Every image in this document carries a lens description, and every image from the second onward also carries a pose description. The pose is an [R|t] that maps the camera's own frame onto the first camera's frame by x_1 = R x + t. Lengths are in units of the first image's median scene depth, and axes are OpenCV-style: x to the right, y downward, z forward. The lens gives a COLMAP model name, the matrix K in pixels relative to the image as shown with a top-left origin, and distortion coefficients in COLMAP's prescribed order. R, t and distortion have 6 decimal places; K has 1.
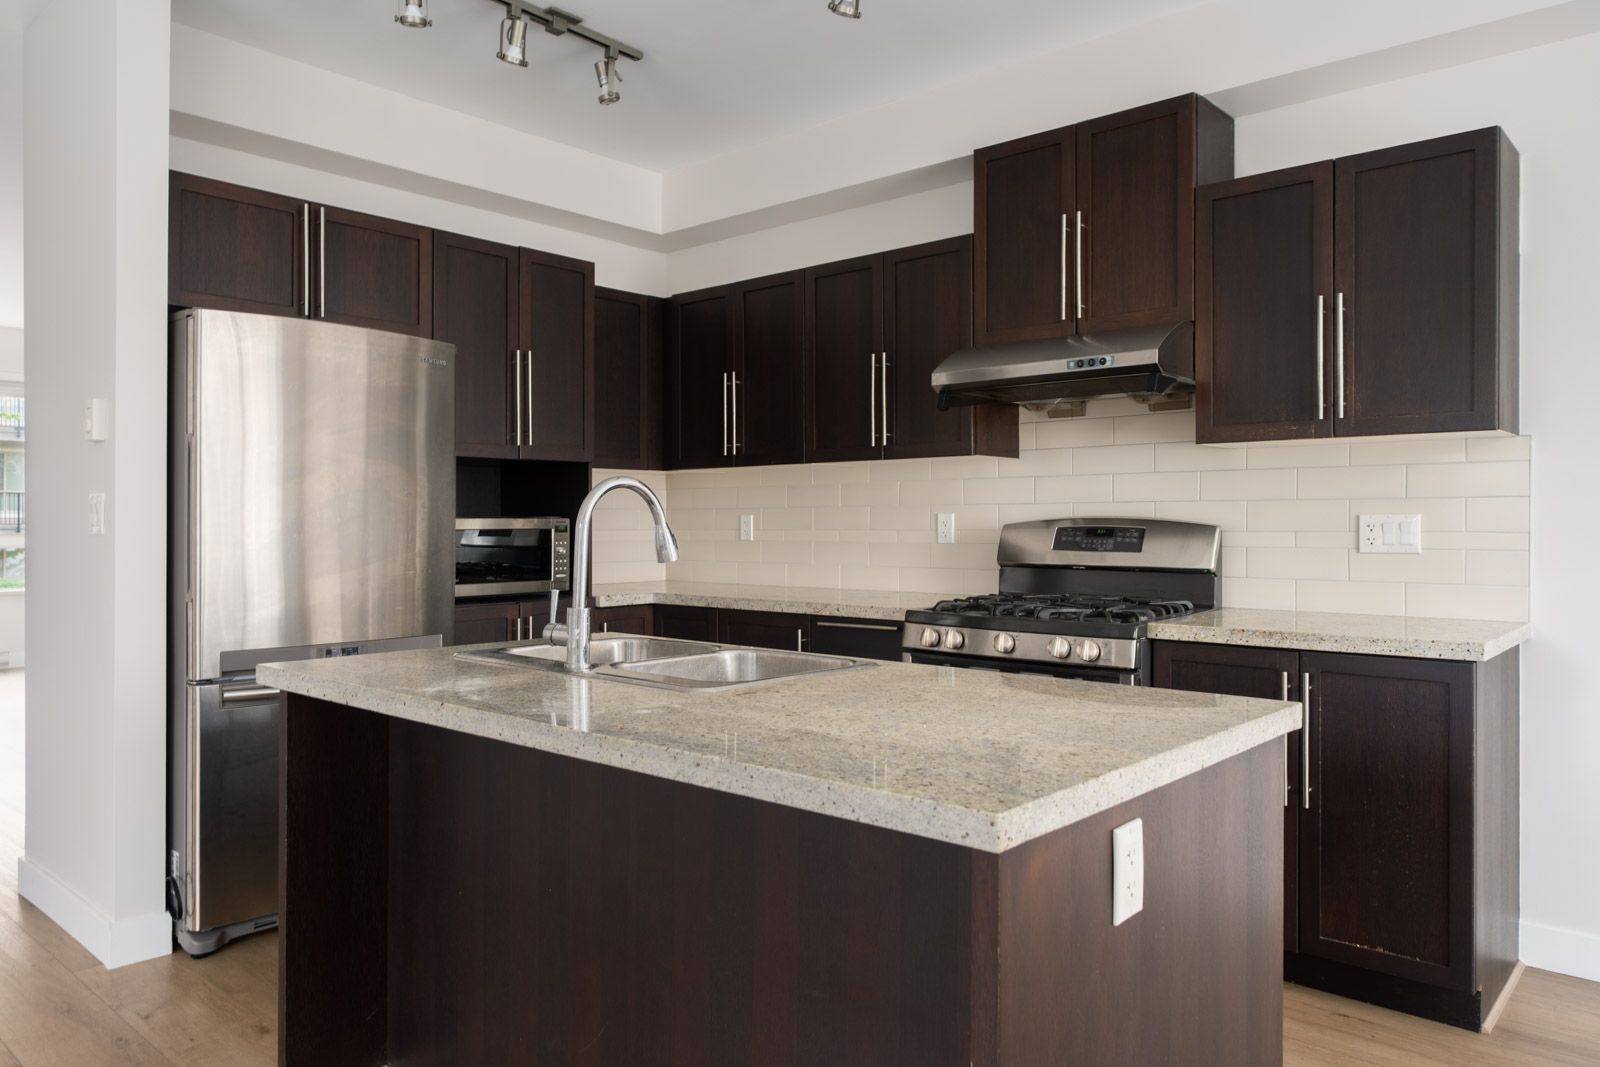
lens RADIAL K [[1095.3, 0, 794.6], [0, 1095.3, 525.2], [0, 0, 1]] dist [0.005443, -0.006286]
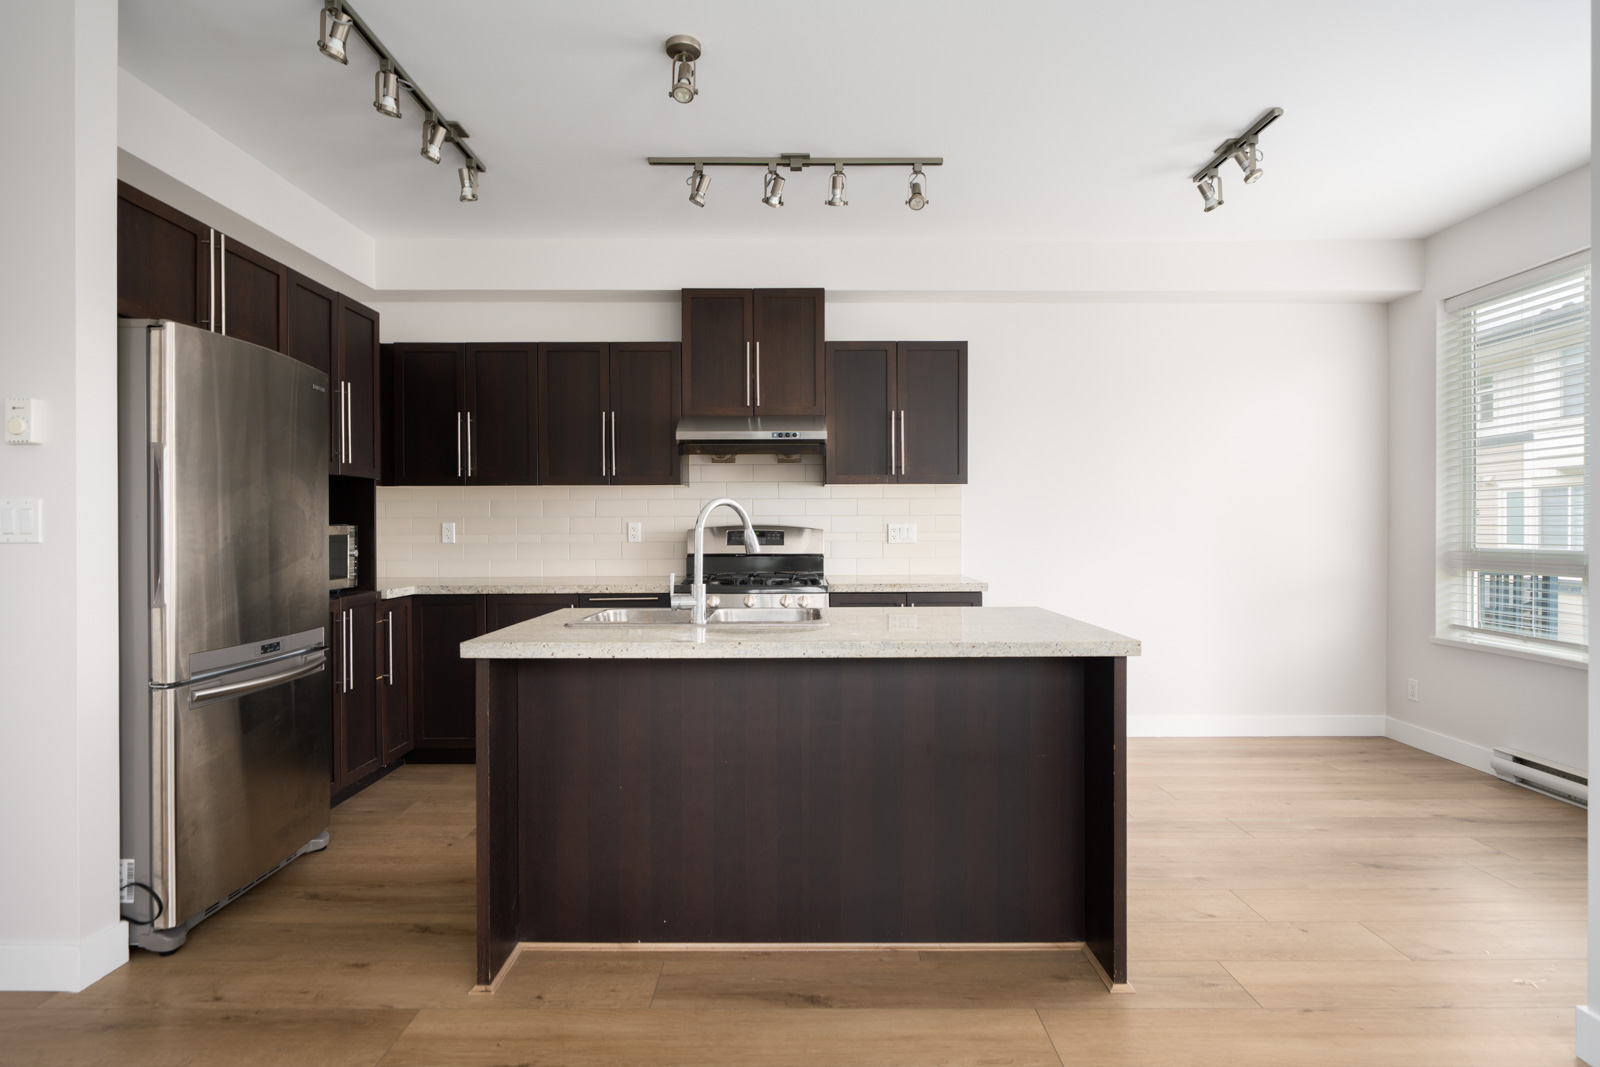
lens RADIAL K [[816.7, 0, 795.2], [0, 816.7, 530.8], [0, 0, 1]] dist [0.004071, 0.000277]
pose [[0.746925, -0.004860, 0.664891, -0.535509], [0.003940, 0.999988, 0.002883, -0.001482], [-0.664897, 0.000466, 0.746935, 0.031886]]
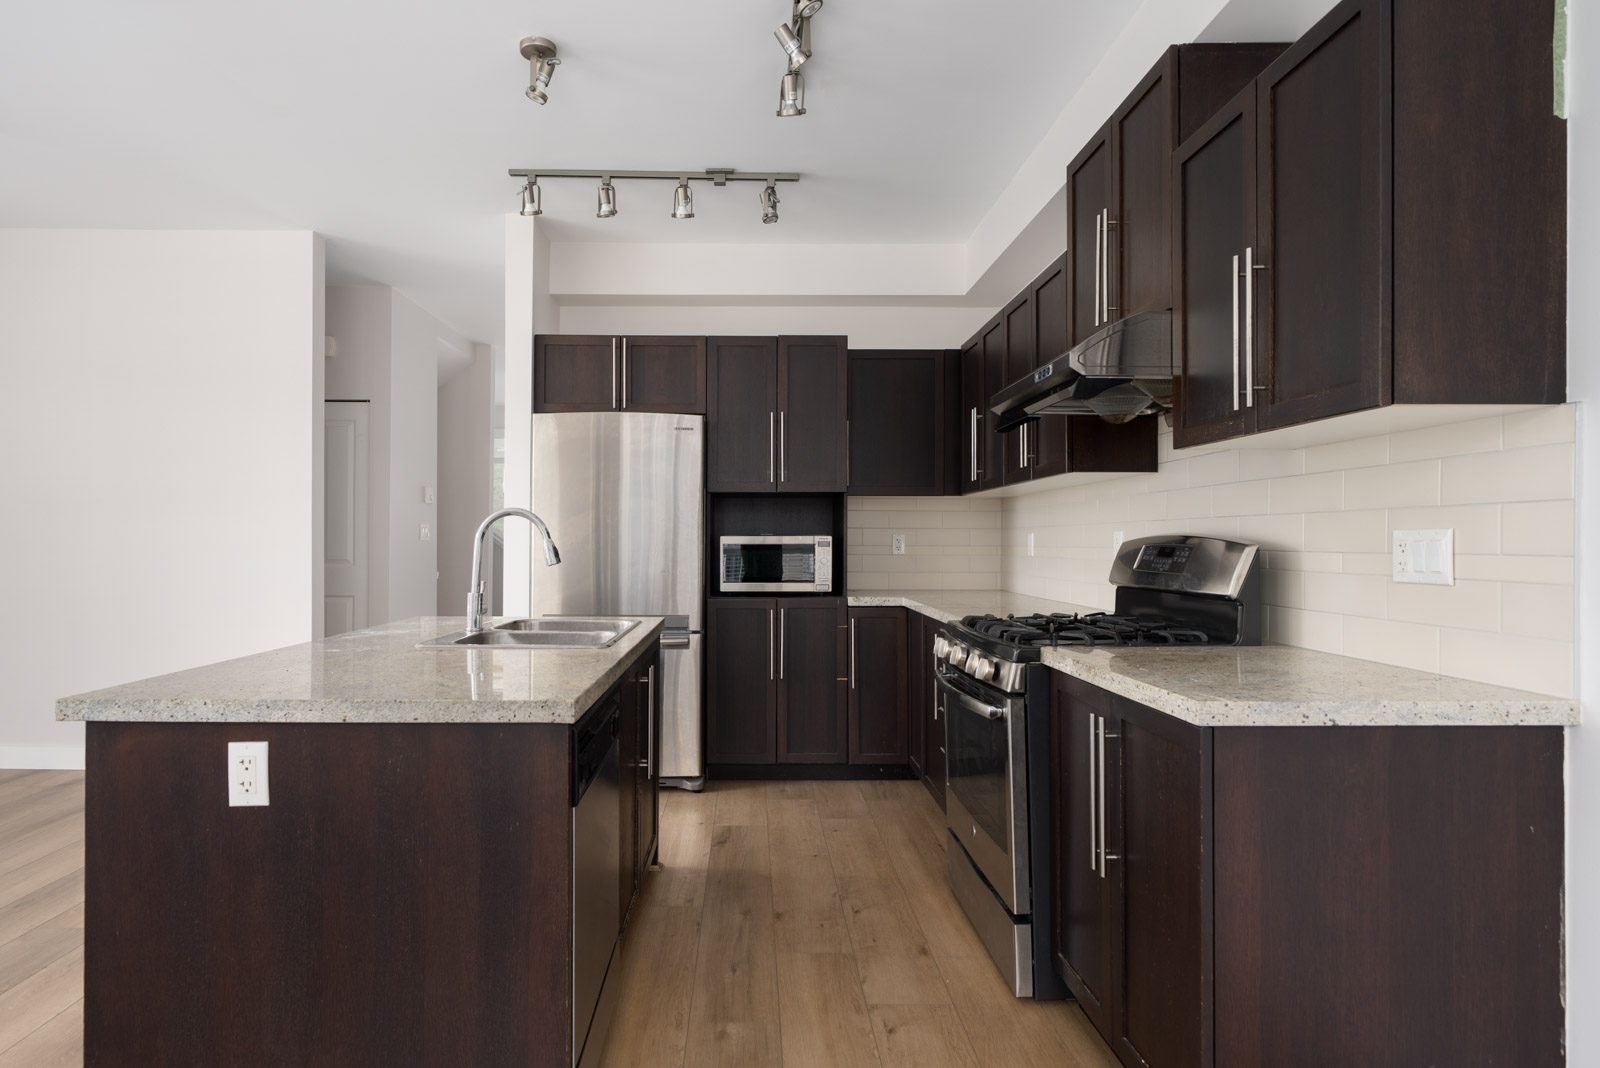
lens RADIAL K [[917.5, 0, 784.8], [0, 917.5, 535.7], [0, 0, 1]] dist [0.005995, 0.001314]
pose [[0.673750, -0.000252, -0.738959, 0.683116], [-0.004090, 0.999983, -0.004069, -0.001434], [0.738948, 0.005764, 0.673738, 0.278646]]
